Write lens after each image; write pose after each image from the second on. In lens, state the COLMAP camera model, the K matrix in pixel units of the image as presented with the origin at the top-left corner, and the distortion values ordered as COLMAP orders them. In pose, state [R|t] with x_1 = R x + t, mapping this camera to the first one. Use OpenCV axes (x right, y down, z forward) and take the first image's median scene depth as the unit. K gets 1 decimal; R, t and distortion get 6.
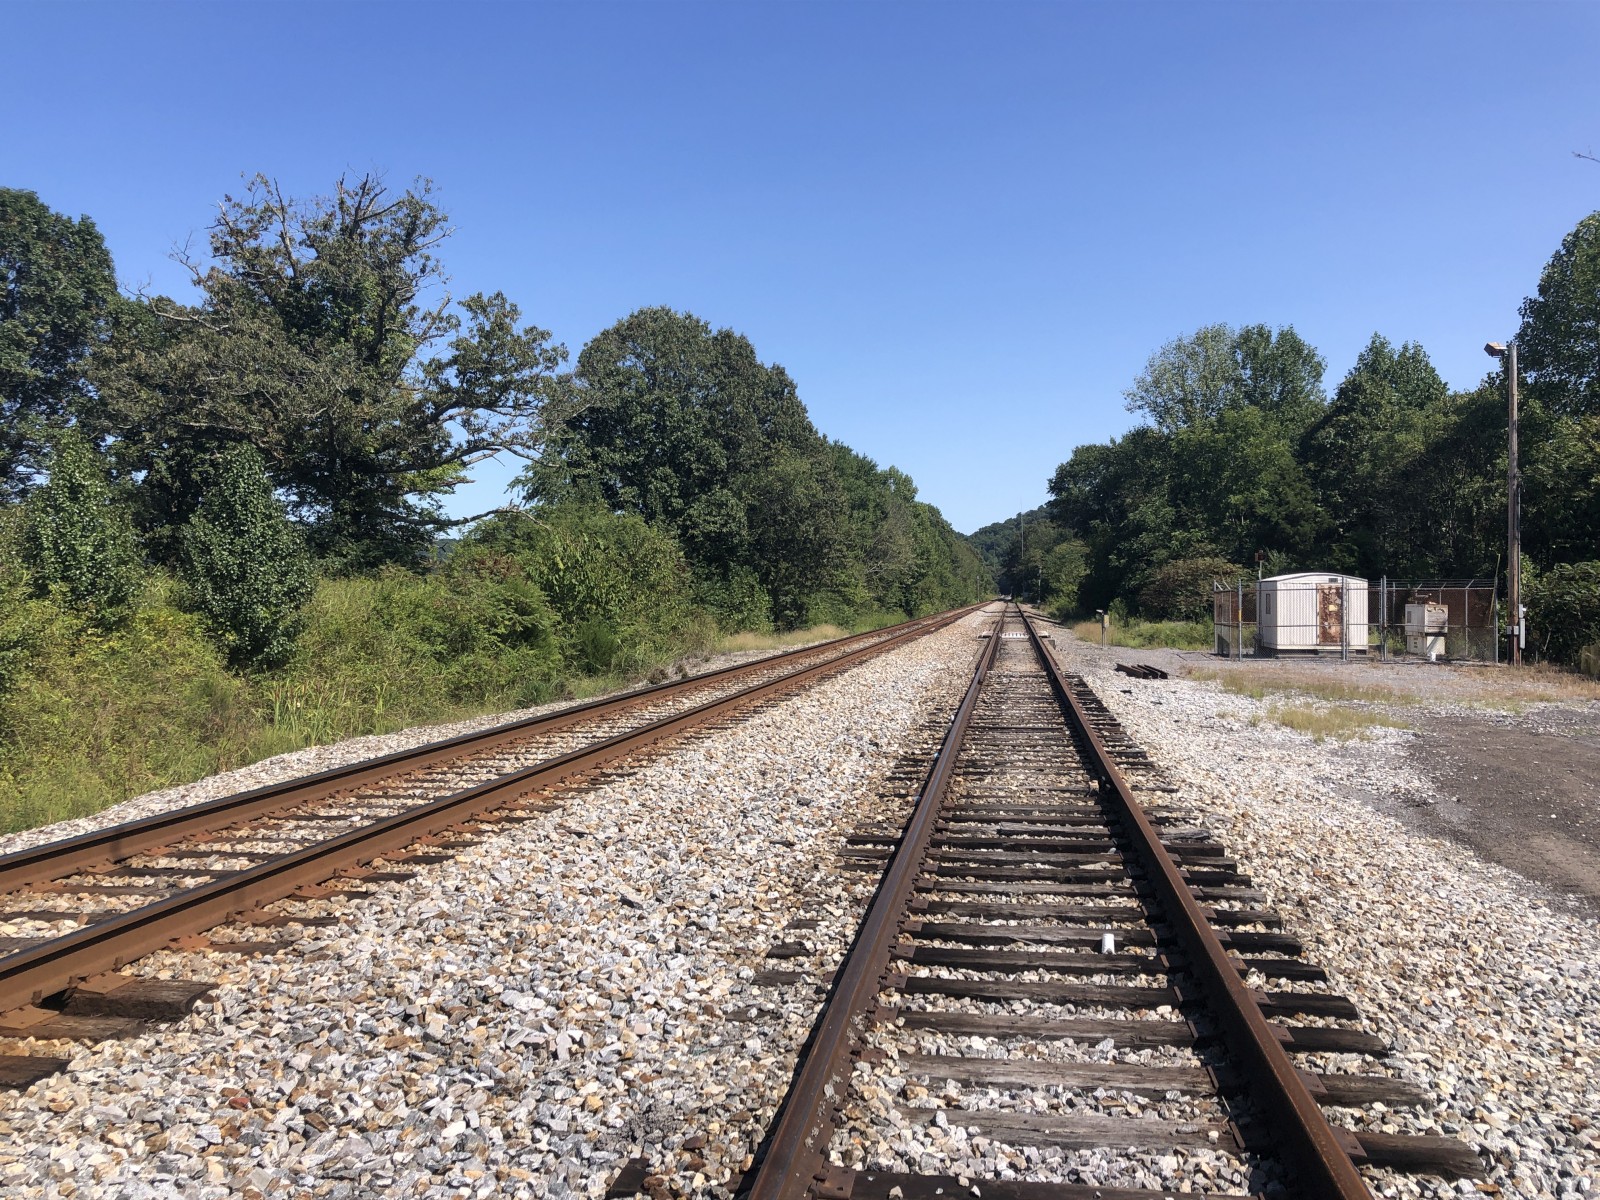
lens RADIAL K [[1294.8, 0, 803.6], [0, 1294.8, 597.0], [0, 0, 1]] dist [-0.010399, 0.039182]
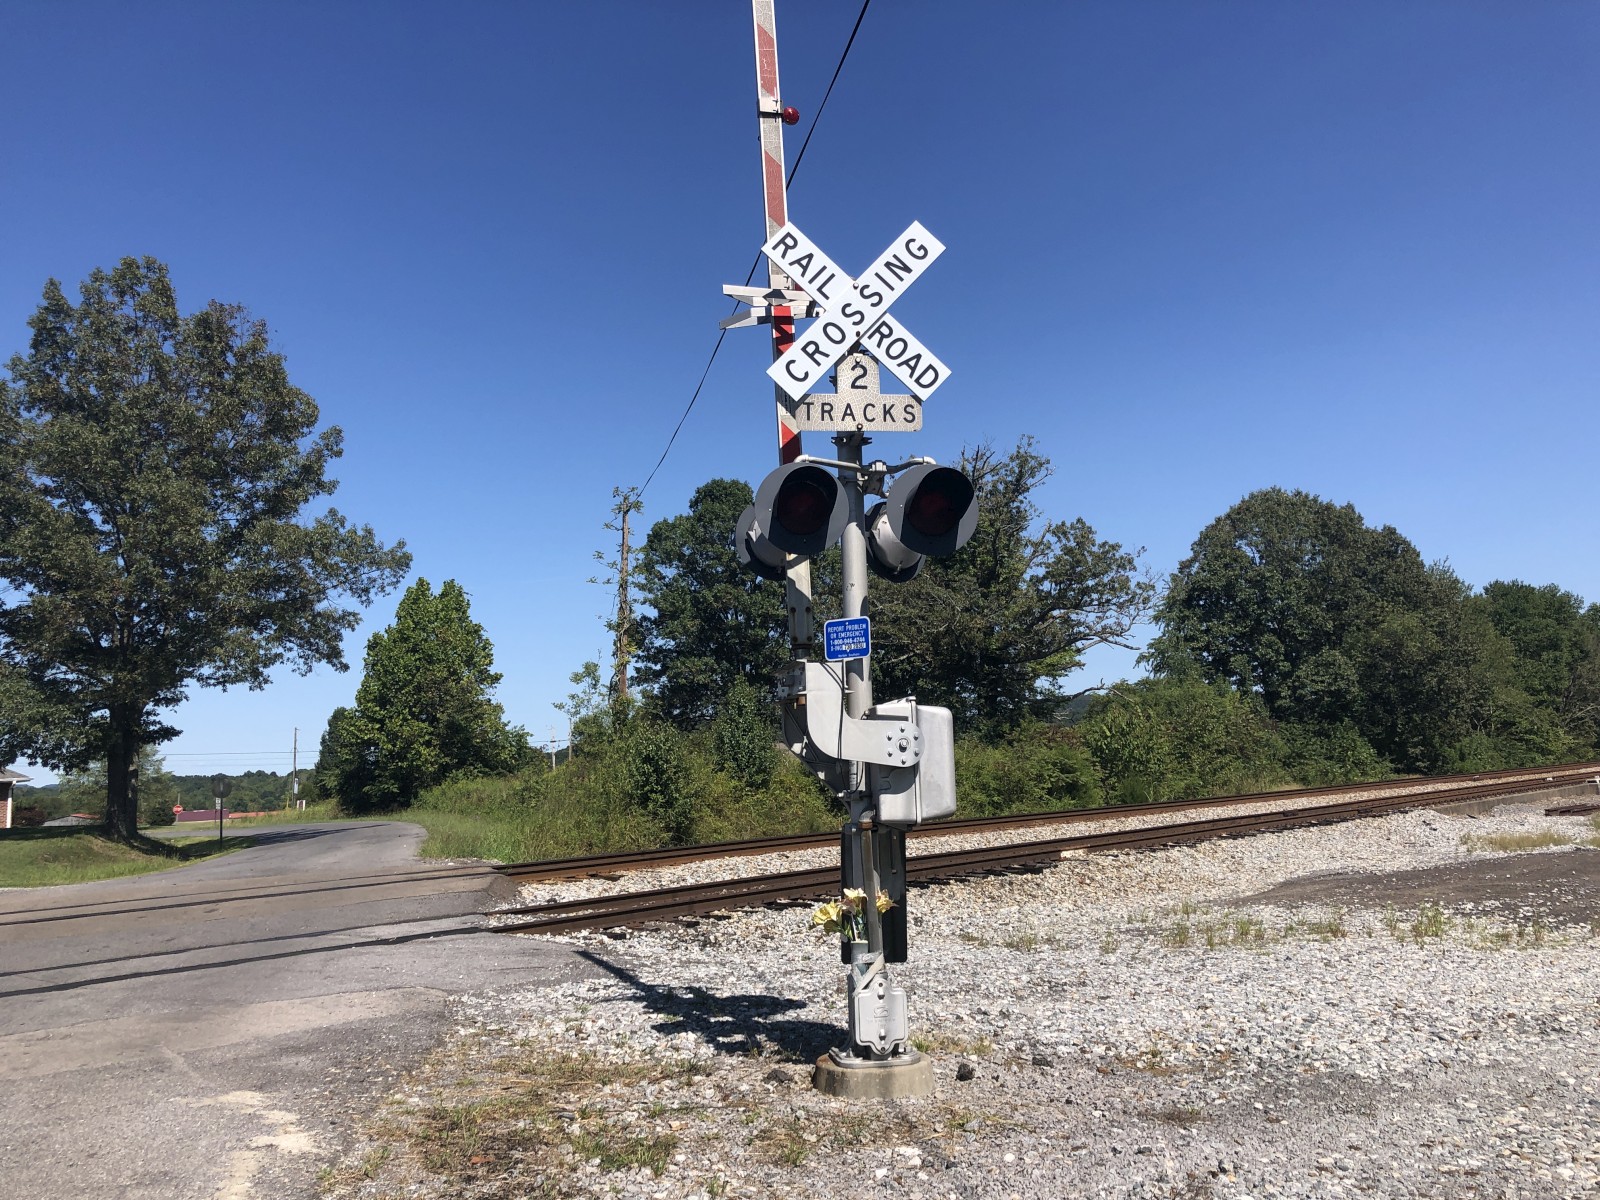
lens RADIAL K [[1337.3, 0, 808.5], [0, 1337.3, 581.5], [0, 0, 1]] dist [0.088708, -0.146980]
pose [[0.832321, -0.108913, -0.543488, 0.201810], [0.037955, 0.989403, -0.140146, 0.001437], [0.552993, 0.096018, 0.827635, -0.185784]]
